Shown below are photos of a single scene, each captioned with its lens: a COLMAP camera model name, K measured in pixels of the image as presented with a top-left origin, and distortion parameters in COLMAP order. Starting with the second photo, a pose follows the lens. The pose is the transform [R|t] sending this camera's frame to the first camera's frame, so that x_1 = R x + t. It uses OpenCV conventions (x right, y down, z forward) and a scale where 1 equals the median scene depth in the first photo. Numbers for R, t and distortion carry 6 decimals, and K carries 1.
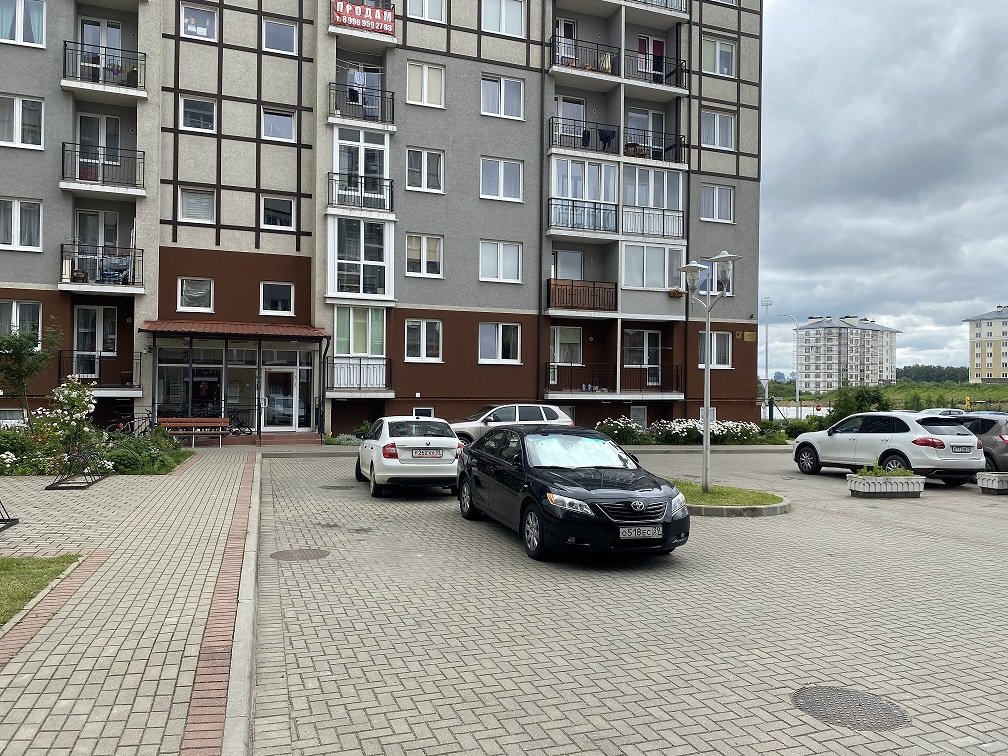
lens RADIAL K [[706.4, 0, 504.0], [0, 706.4, 378.0], [0, 0, 1]] dist [-0.001553, -0.003287]
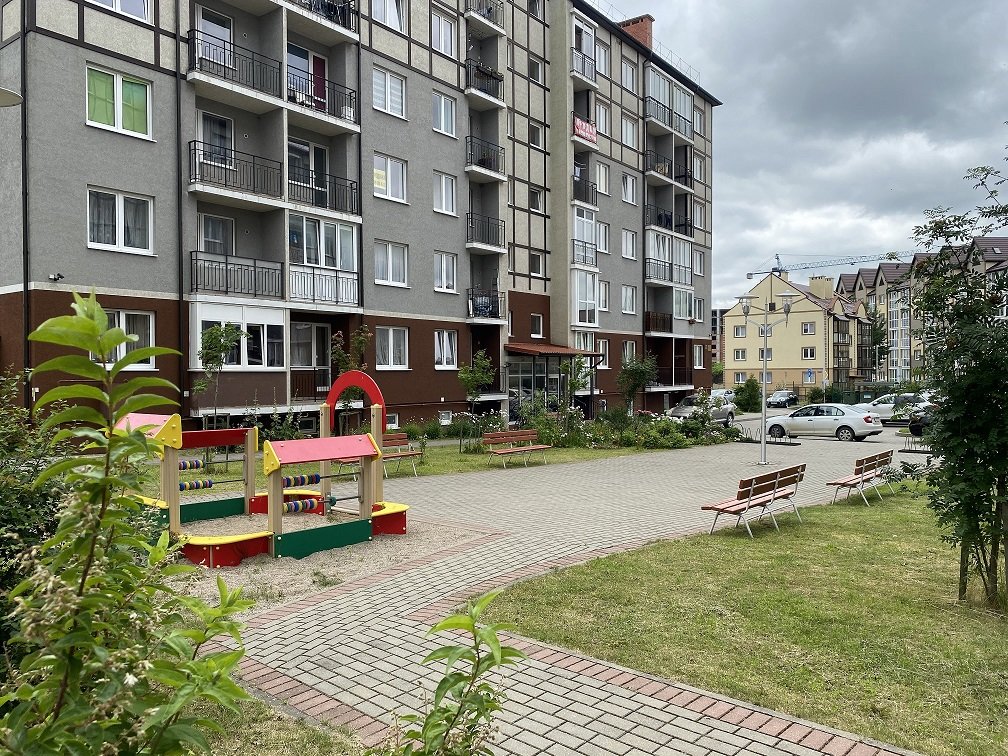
lens RADIAL K [[706.4, 0, 504.0], [0, 706.4, 378.0], [0, 0, 1]] dist [-0.001553, -0.003287]
pose [[0.860031, -0.033705, 0.509127, -0.948374], [0.033744, 0.999389, 0.009160, -0.023502], [-0.509125, 0.009303, 0.860643, -0.129686]]
